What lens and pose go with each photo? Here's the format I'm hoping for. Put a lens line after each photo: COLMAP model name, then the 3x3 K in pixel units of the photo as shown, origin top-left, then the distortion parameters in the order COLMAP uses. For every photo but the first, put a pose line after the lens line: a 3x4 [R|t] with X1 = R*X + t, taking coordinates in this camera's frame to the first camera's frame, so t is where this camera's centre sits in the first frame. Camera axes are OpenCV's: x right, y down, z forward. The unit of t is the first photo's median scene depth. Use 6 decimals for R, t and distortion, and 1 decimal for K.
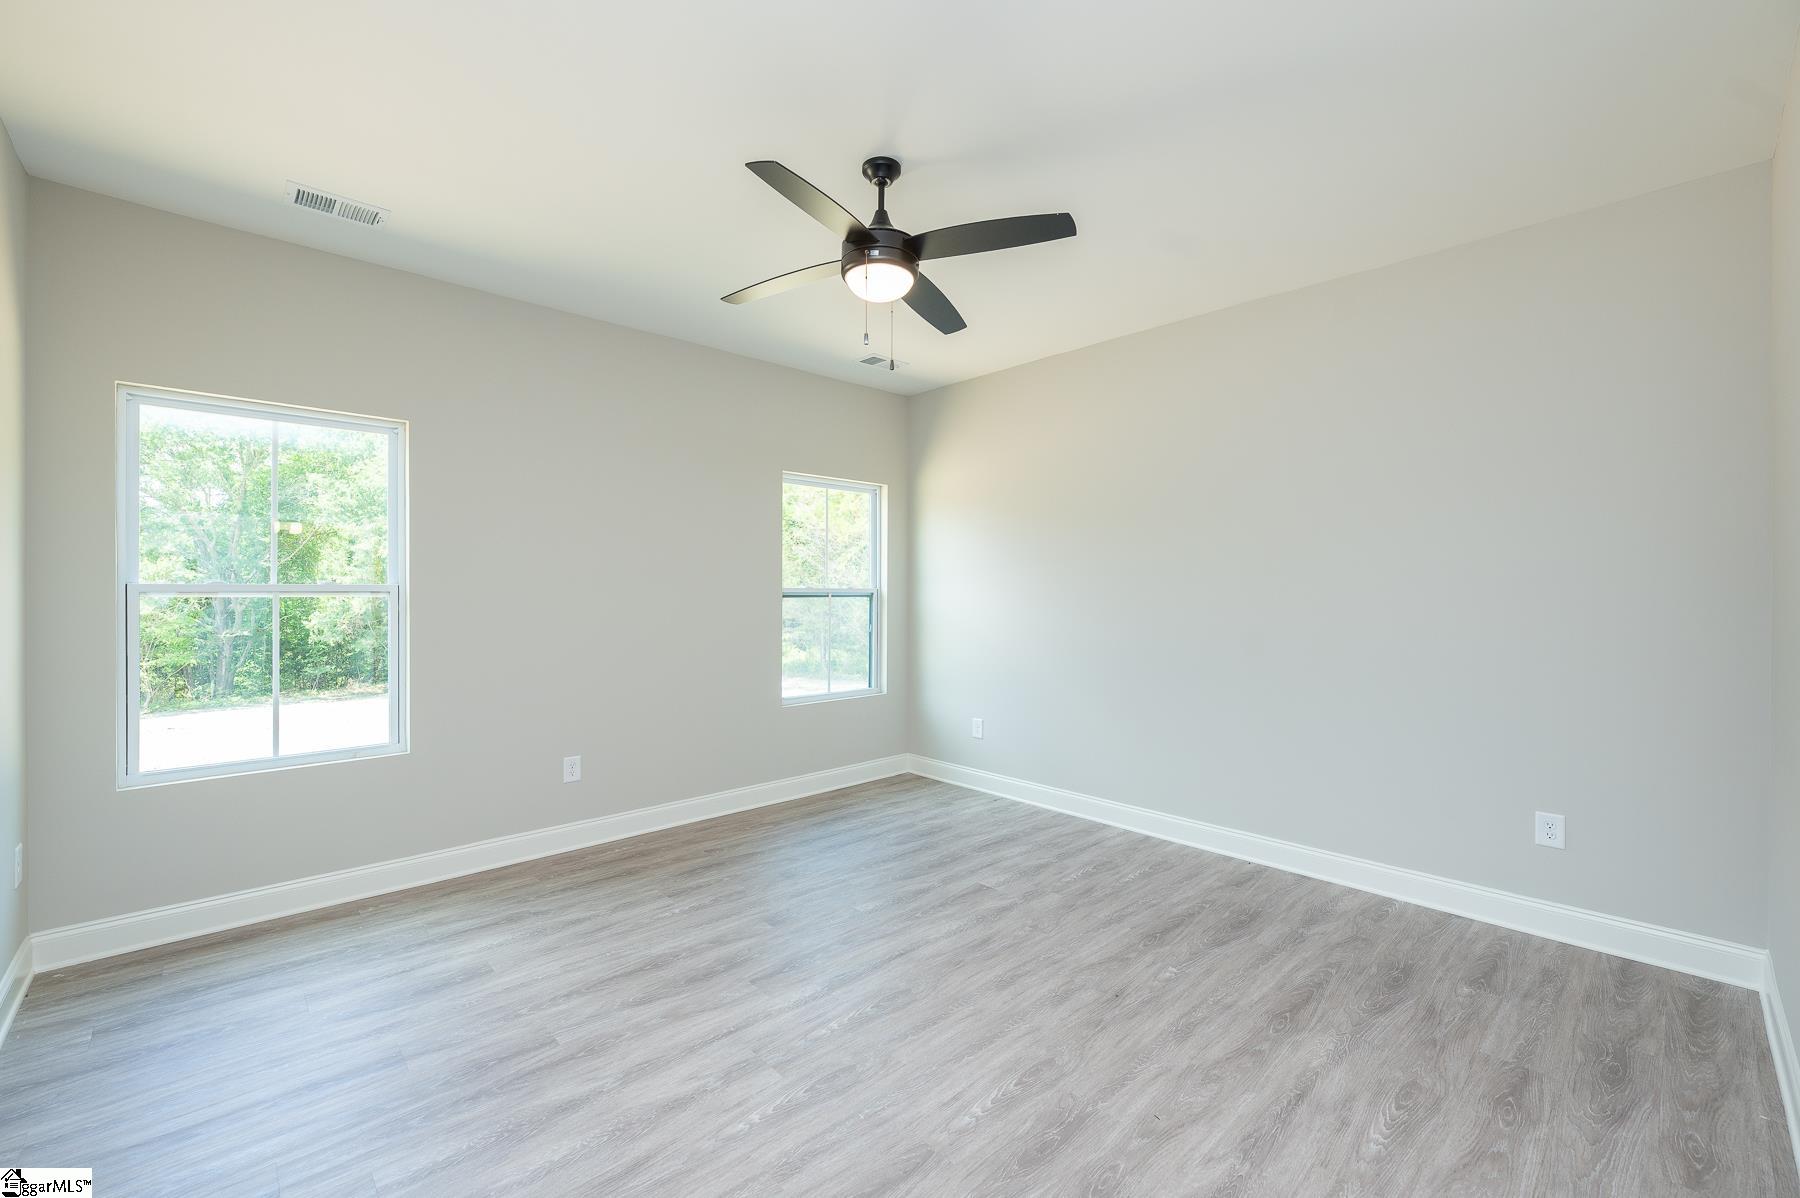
lens RADIAL K [[713.3, 0, 900.0], [0, 713.3, 599.0], [0, 0, 1]] dist [-0.001385, 0.000127]
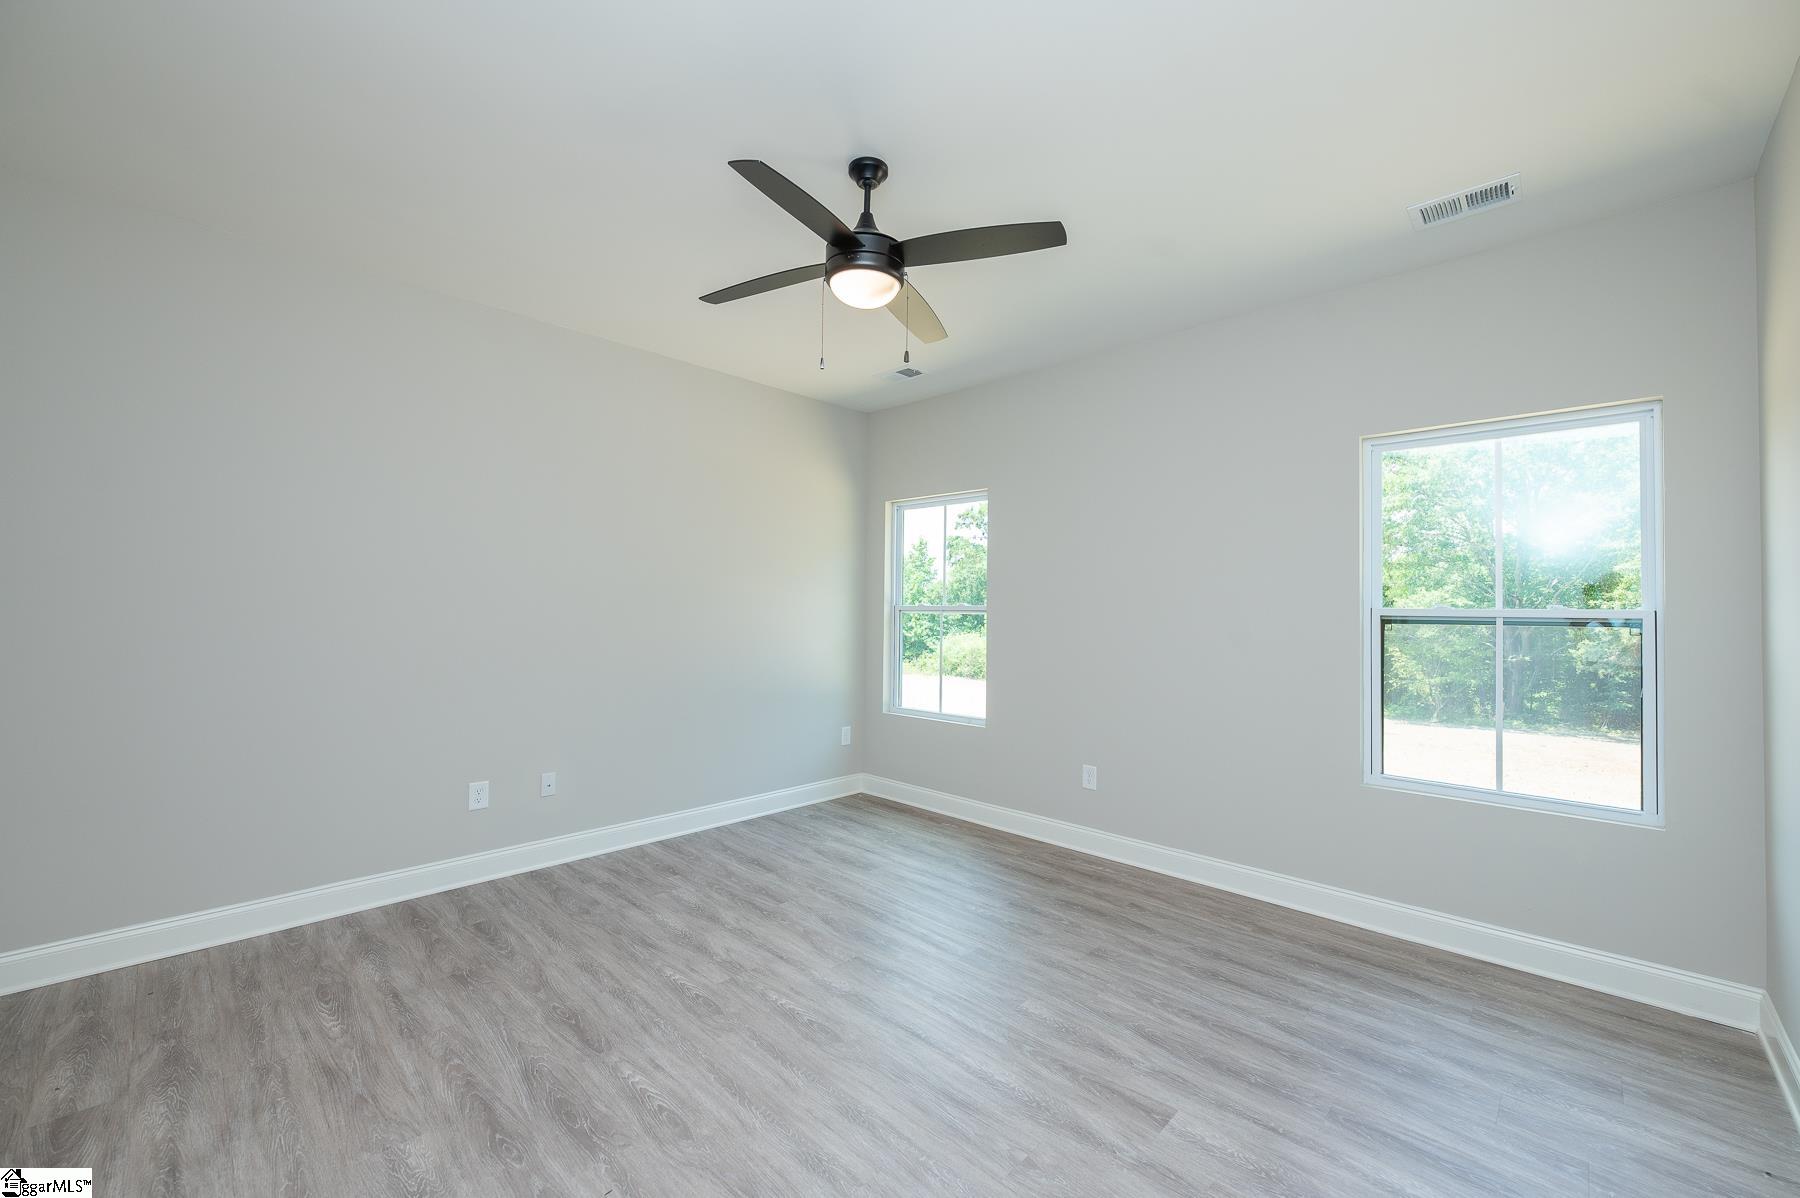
lens RADIAL K [[679.7, 0, 848.7], [0, 679.7, 600.8], [0, 0, 1]] dist [-0.000039, 0.000043]
pose [[0.061527, -0.013673, -0.998012, 0.687499], [-0.020396, 0.999680, -0.014953, -0.005429], [0.997897, 0.021276, 0.061229, 0.724574]]
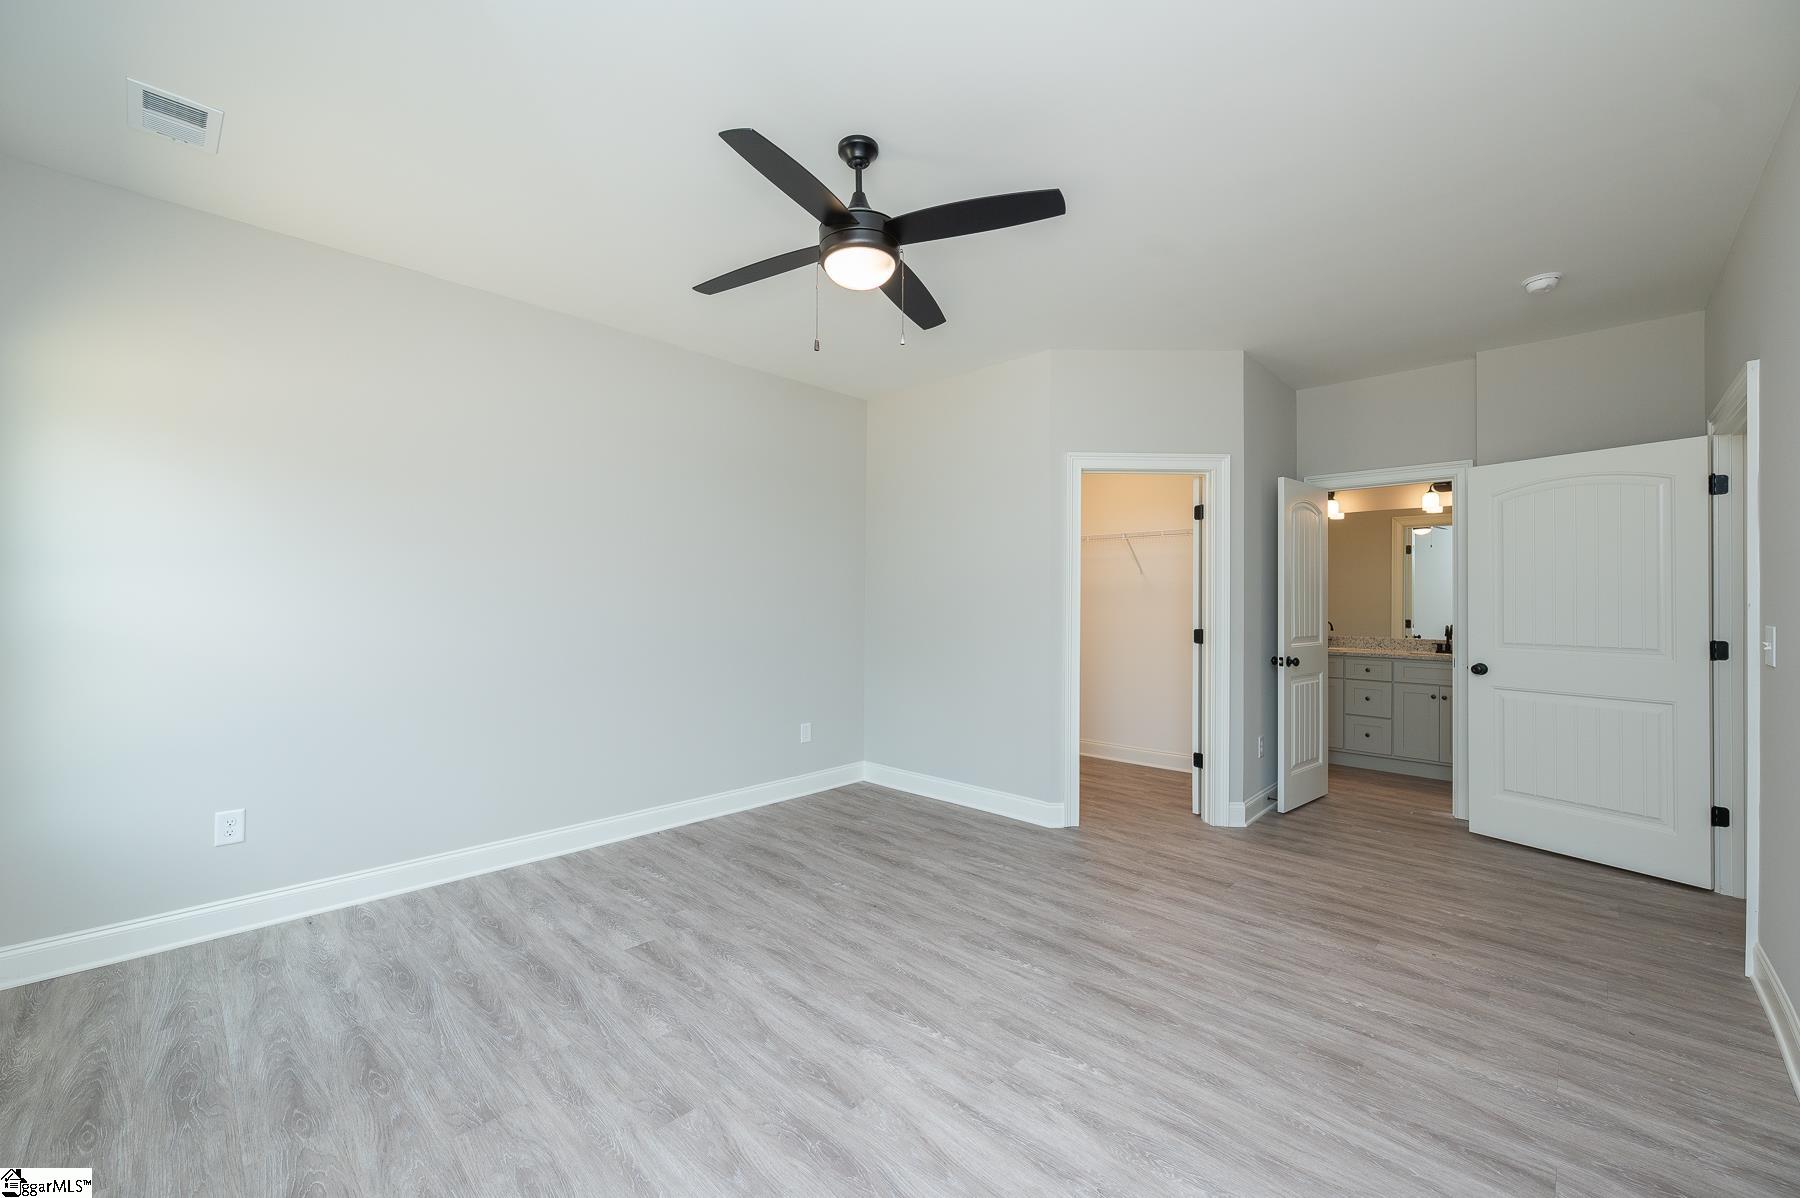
lens RADIAL K [[777.5, 0, 815.9], [0, 777.5, 599.8], [0, 0, 1]] dist [-0.000637, 0.000074]
pose [[-0.016930, -0.002930, 0.999852, -0.824462], [0.001771, 0.999994, 0.002960, -0.006212], [-0.999855, 0.001821, -0.016925, 0.837039]]
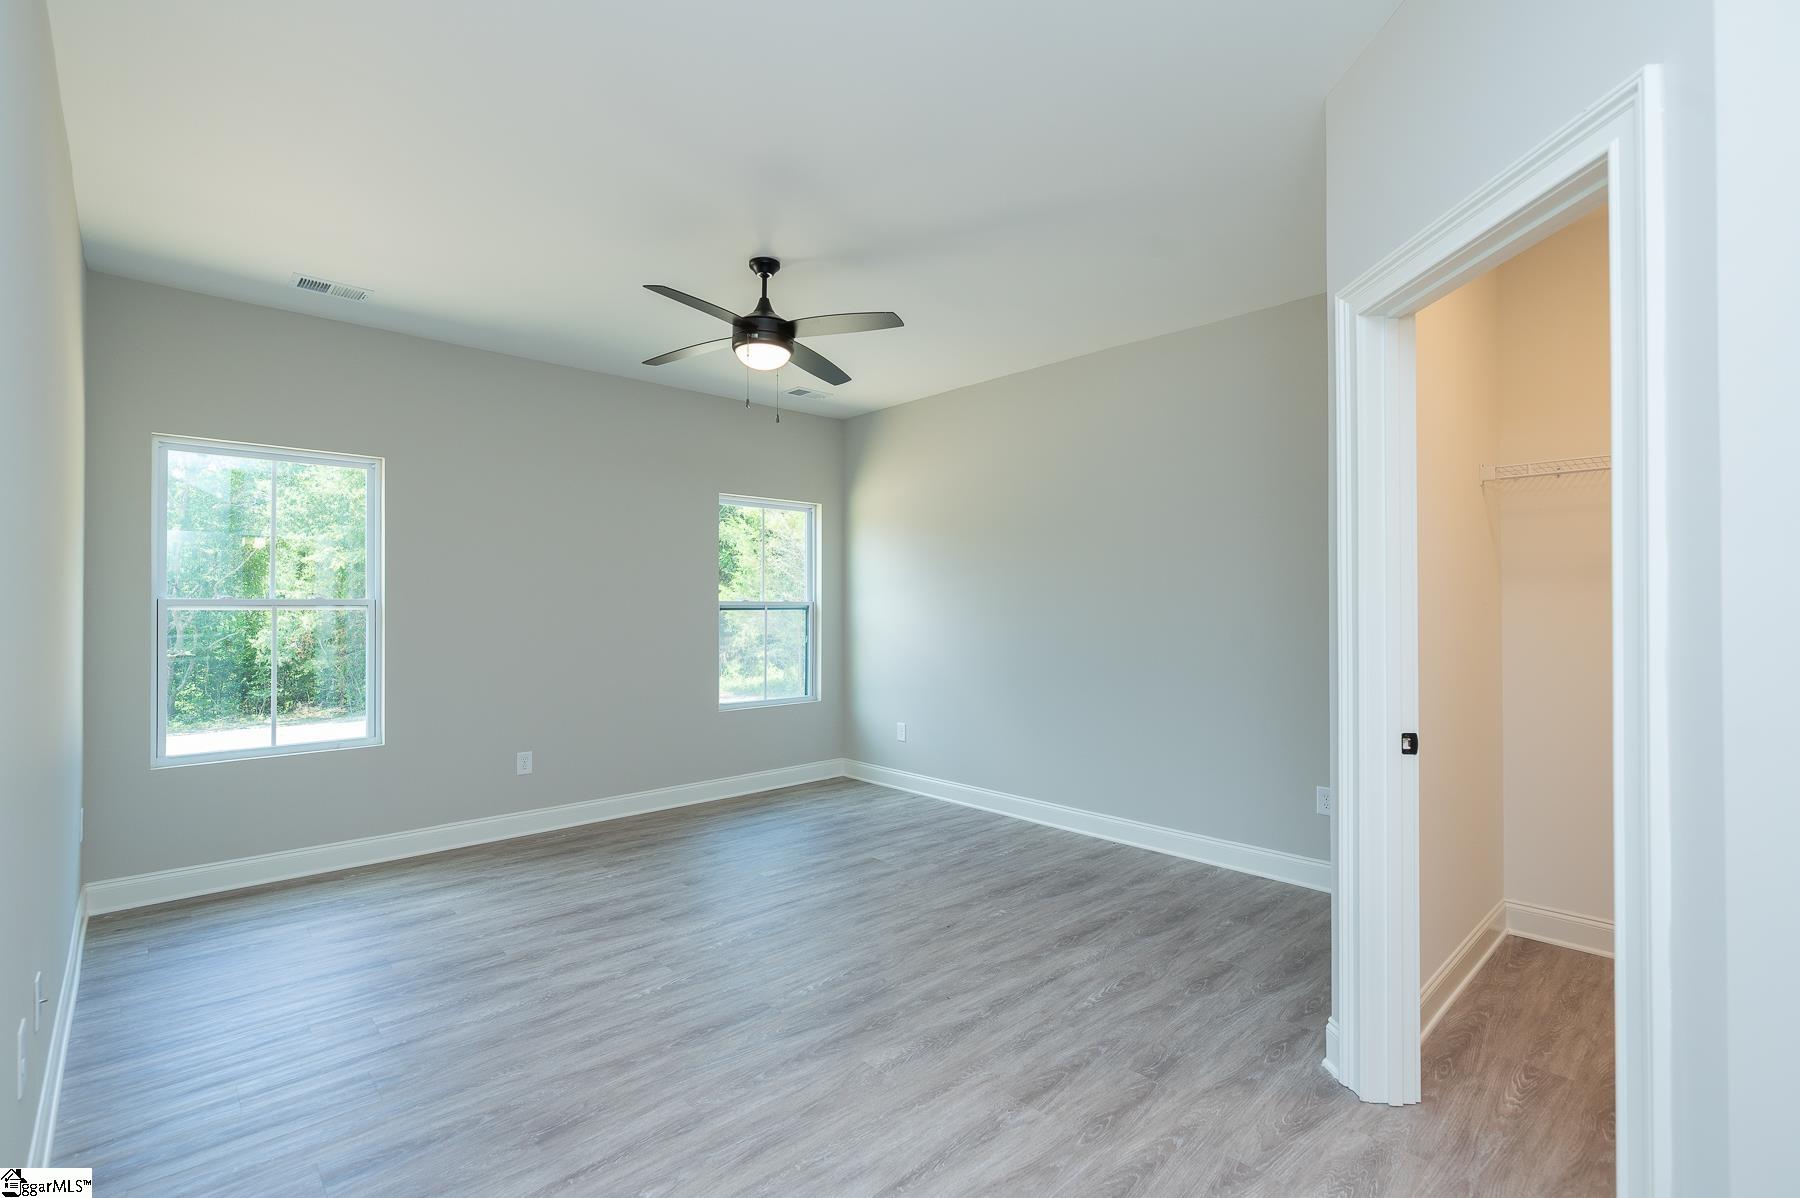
lens RADIAL K [[788.5, 0, 875.0], [0, 788.5, 605.6], [0, 0, 1]] dist [-0.001287, -0.000389]
pose [[0.999645, -0.002715, -0.026514, 0.158093], [0.002436, 0.999942, -0.010526, 0.006559], [0.026542, 0.010458, 0.999593, -0.288032]]
